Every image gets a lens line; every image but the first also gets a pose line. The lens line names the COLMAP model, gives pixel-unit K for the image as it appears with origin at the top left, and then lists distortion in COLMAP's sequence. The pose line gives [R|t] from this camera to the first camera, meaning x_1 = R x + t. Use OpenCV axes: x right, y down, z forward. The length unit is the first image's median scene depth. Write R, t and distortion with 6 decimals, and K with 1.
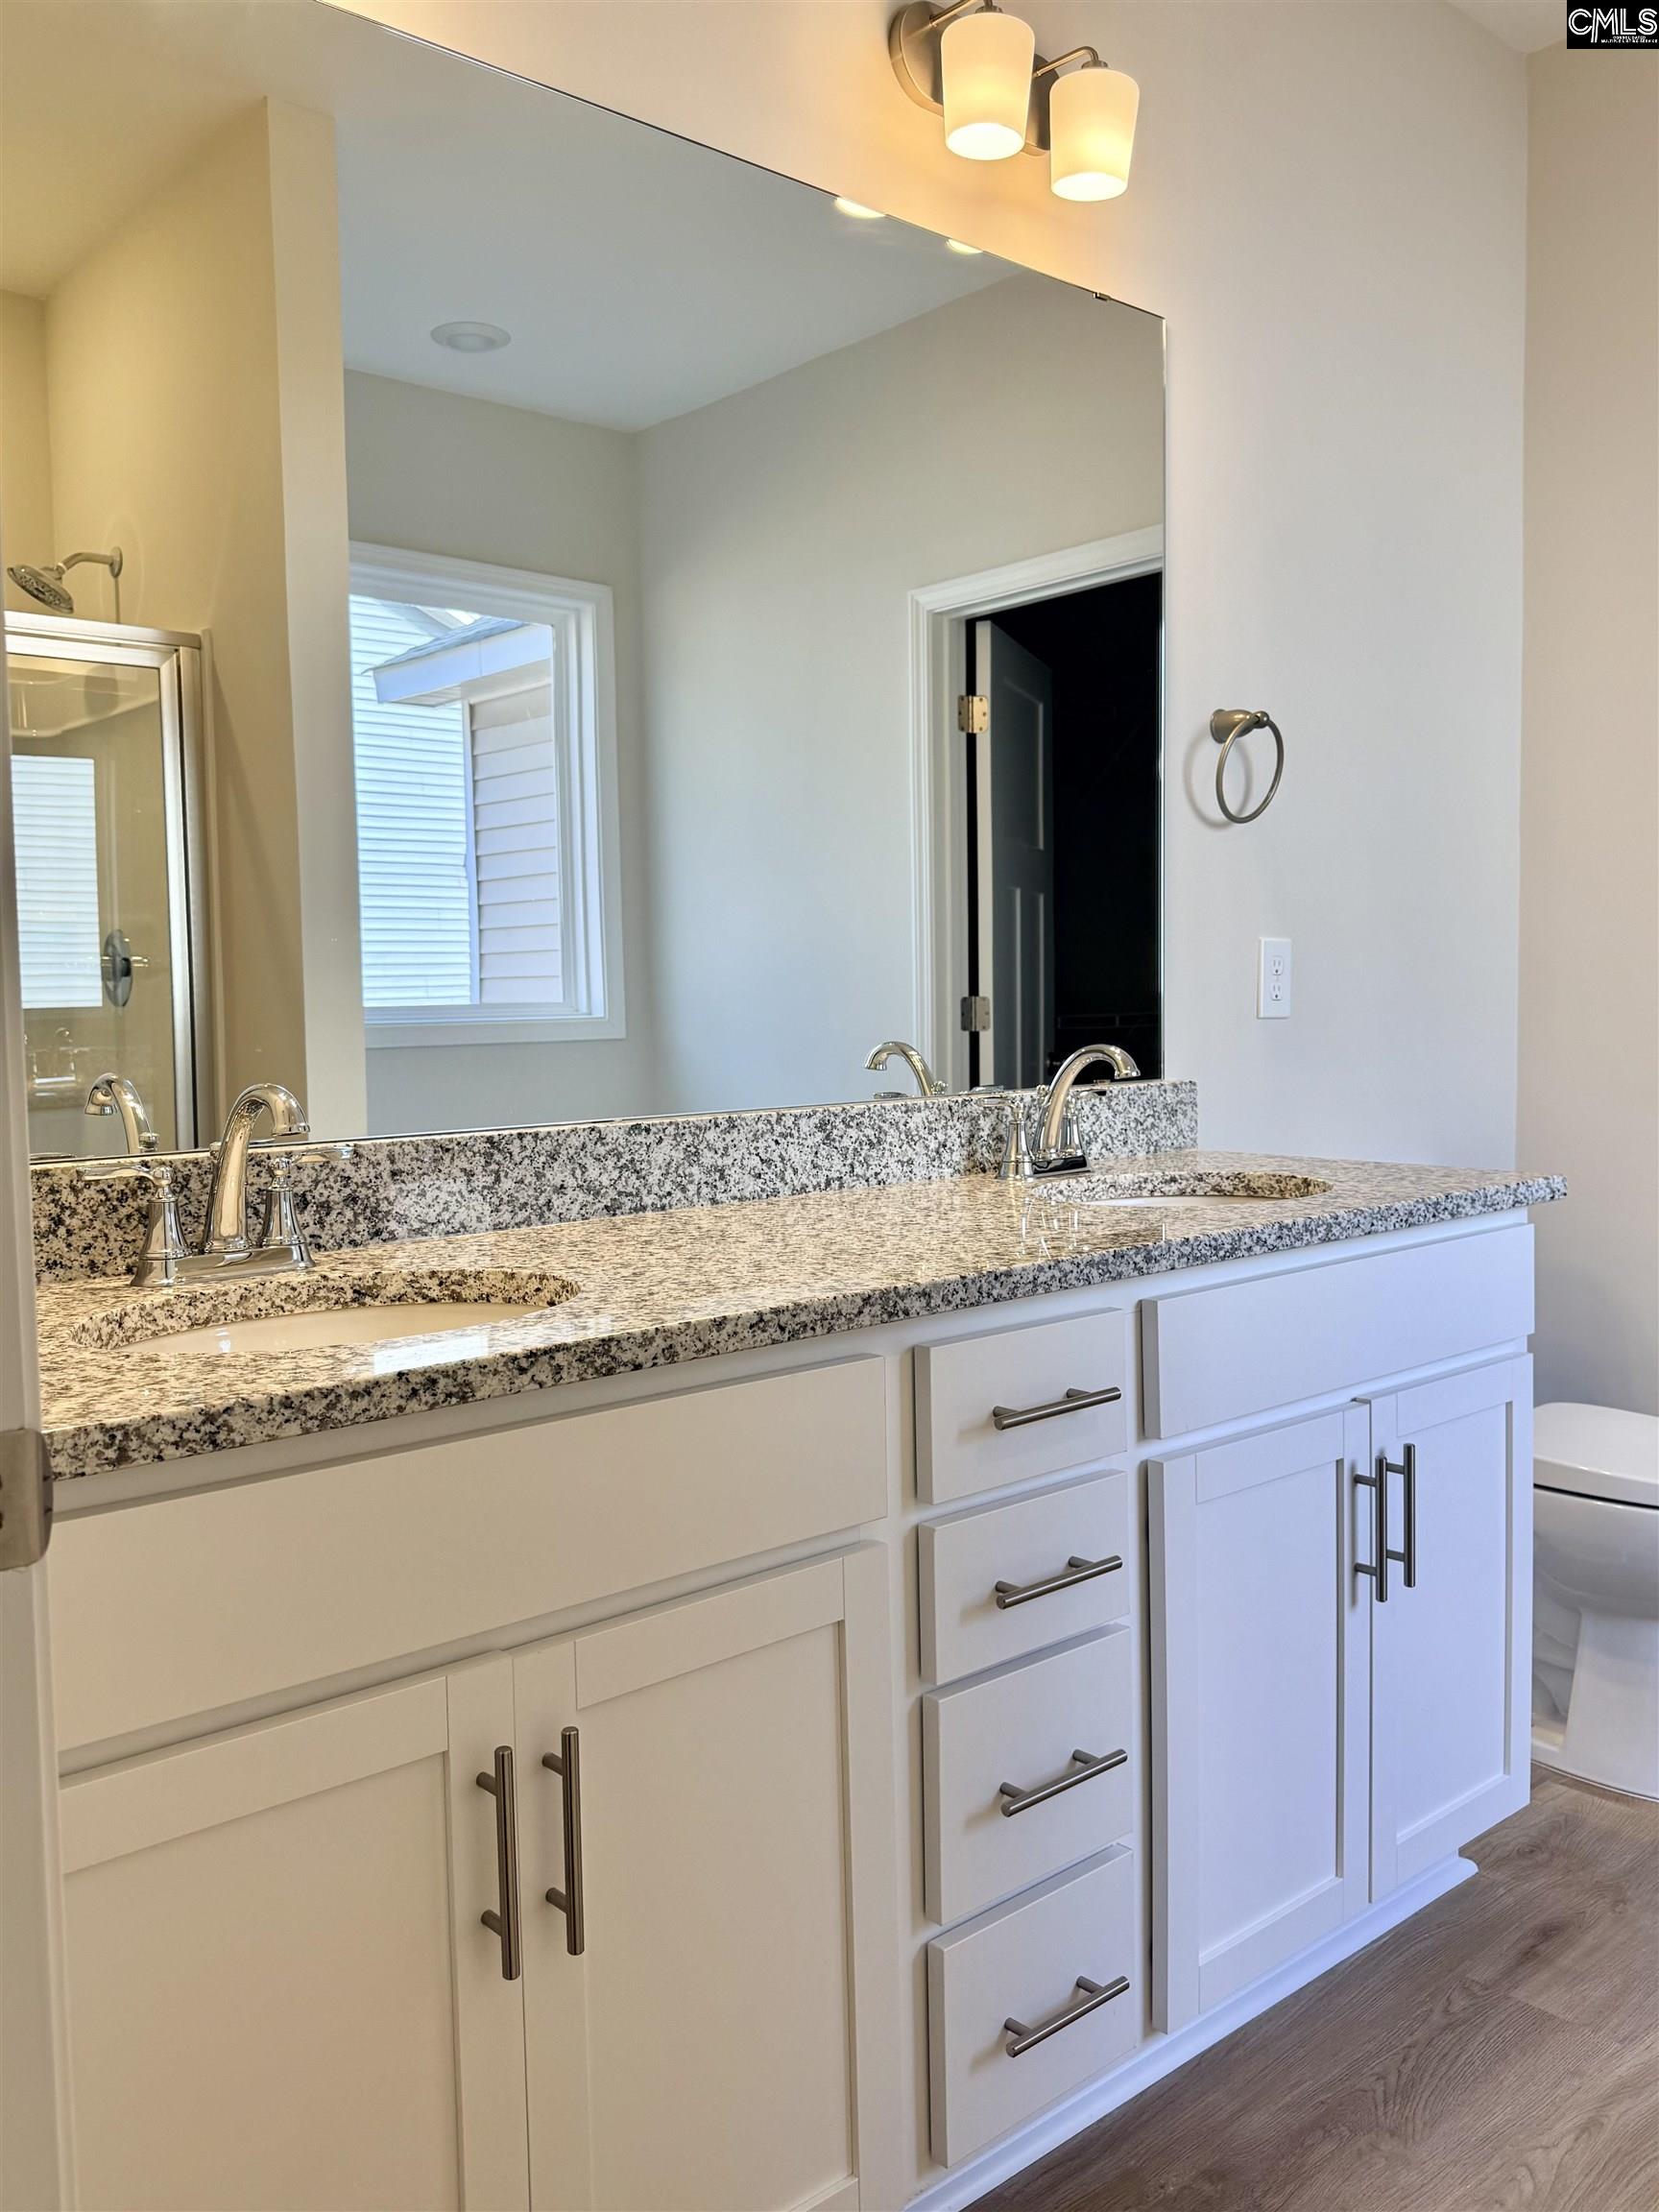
lens RADIAL K [[1759.9, 0, 829.4], [0, 1759.9, 1103.9], [0, 0, 1]] dist [-0.000995, 0.000008]
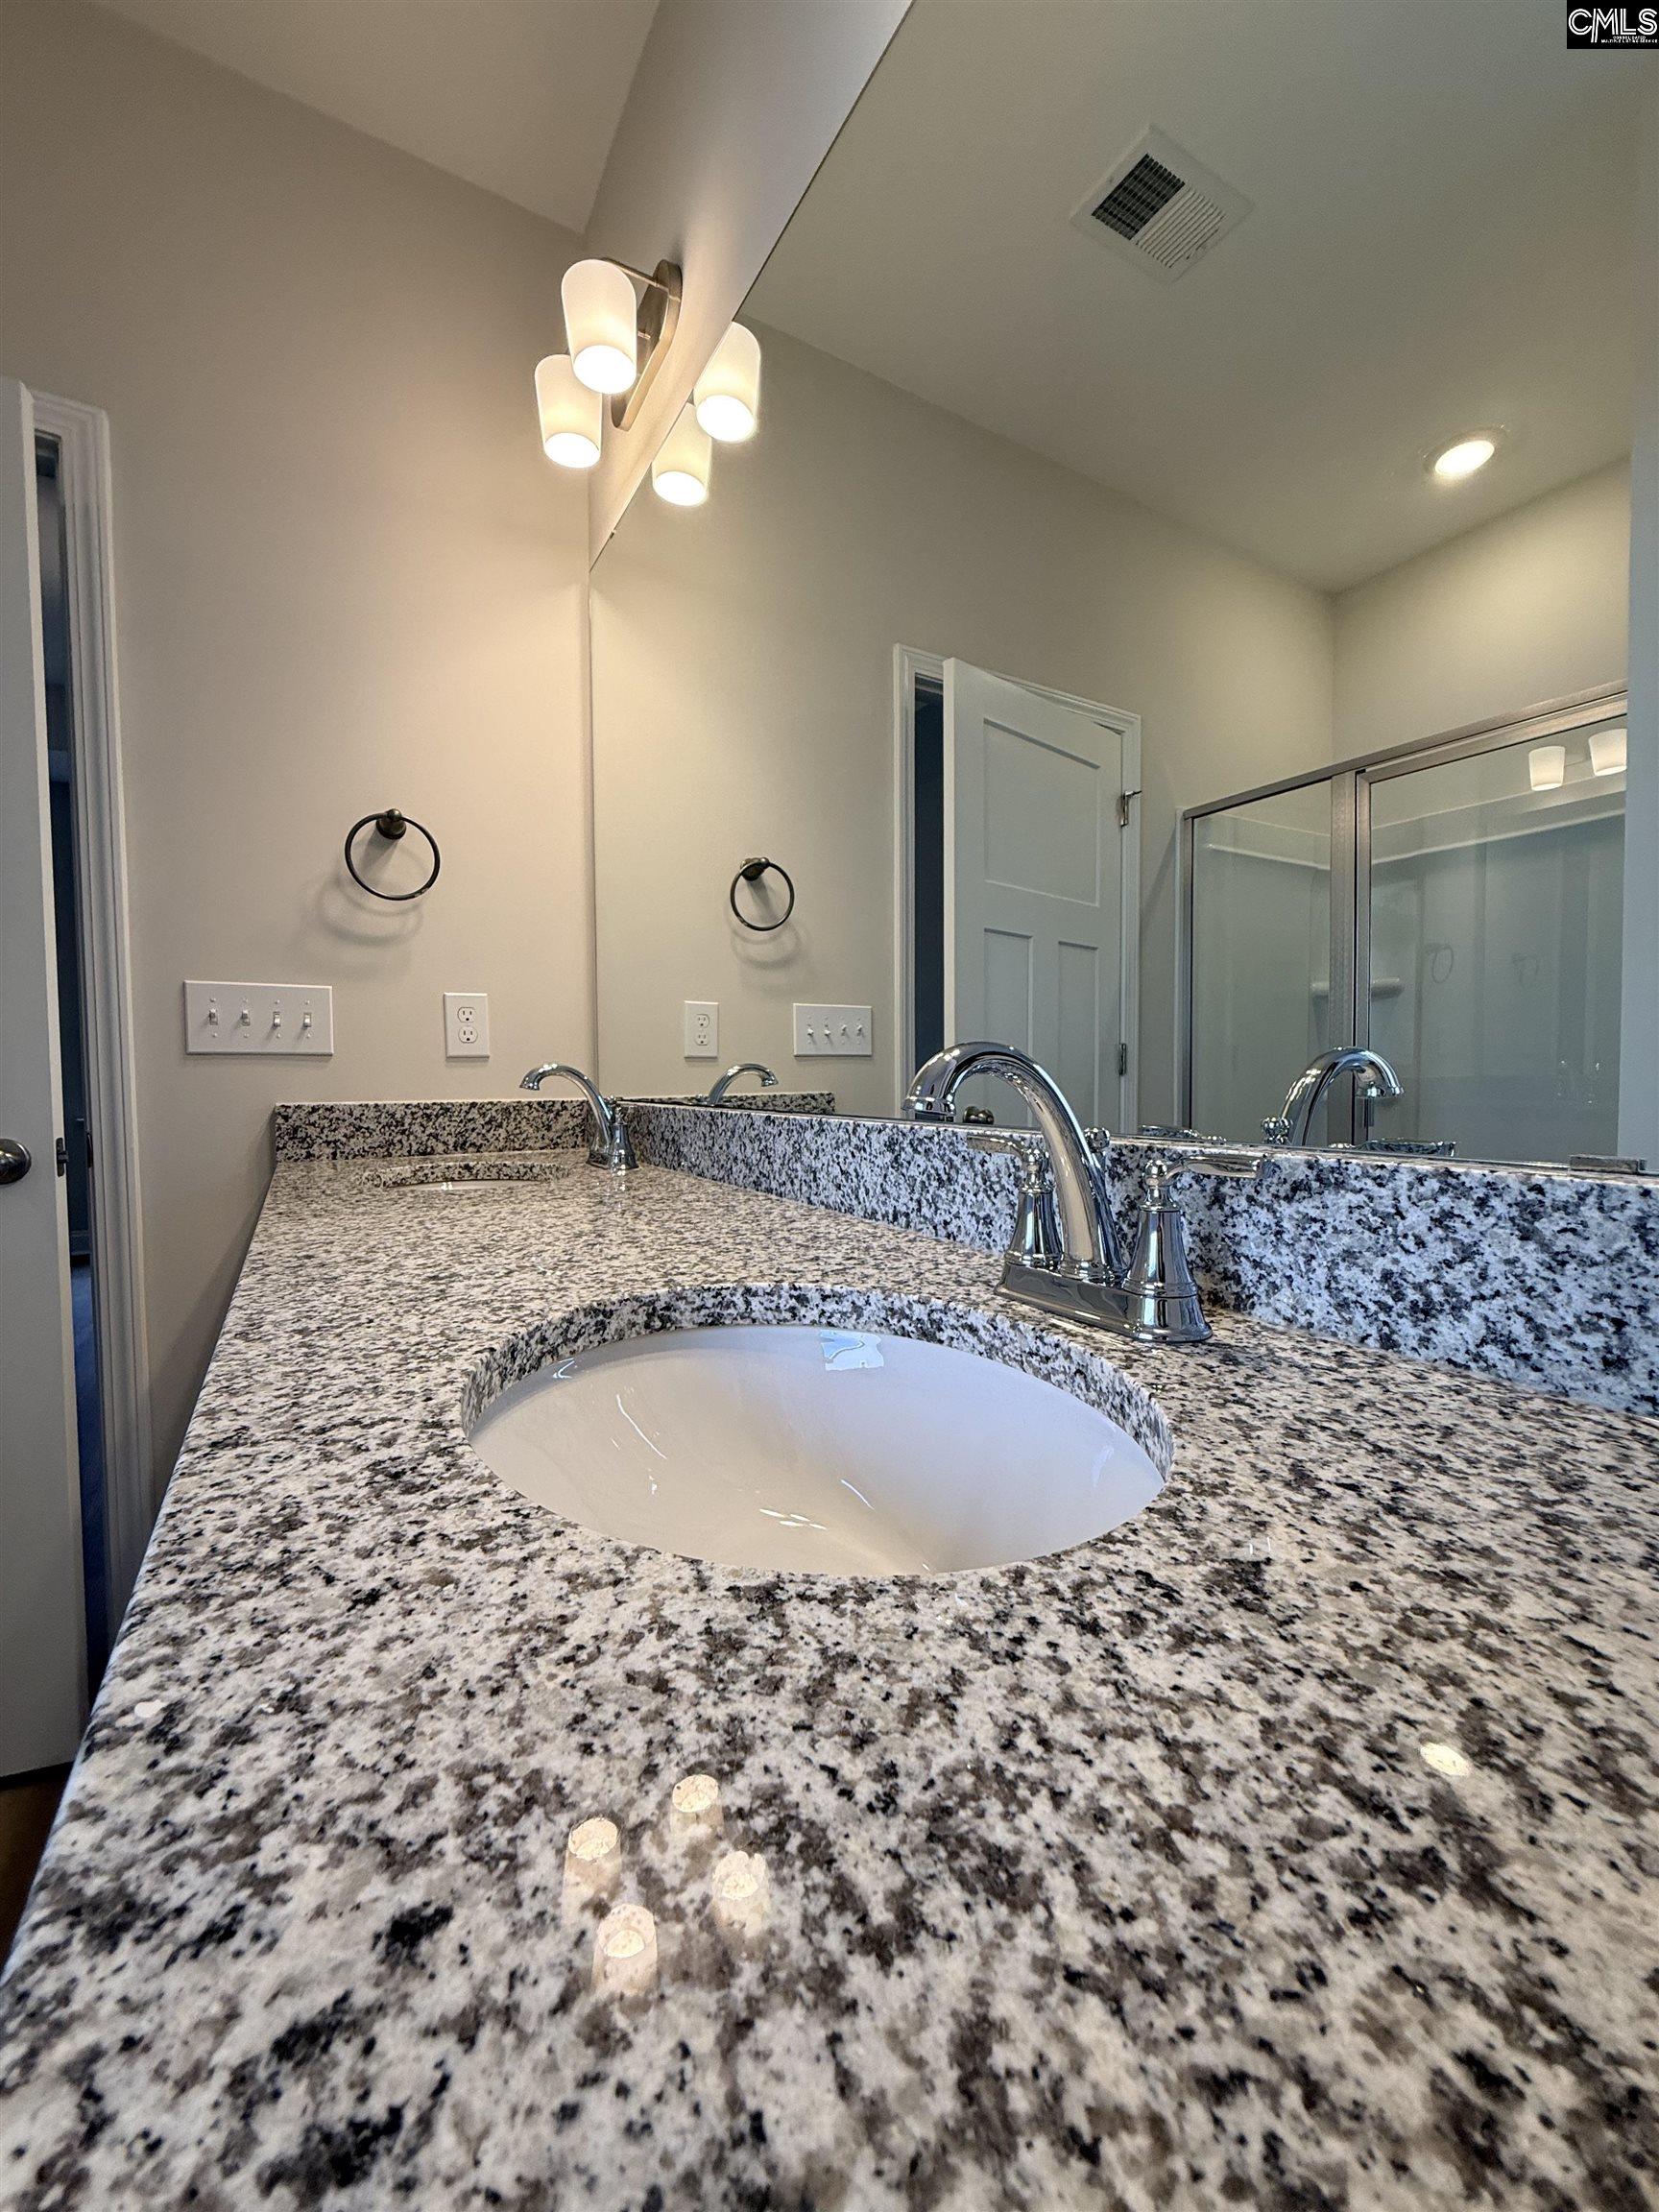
lens RADIAL K [[880.7, 0, 829.3], [0, 880.7, 1105.9], [0, 0, 1]] dist [-0.013396, -0.000015]
pose [[-0.185217, 0.054417, -0.981190, 0.403876], [-0.051444, 0.996560, 0.064980, -0.031005], [0.981350, 0.062512, -0.181780, 1.042985]]
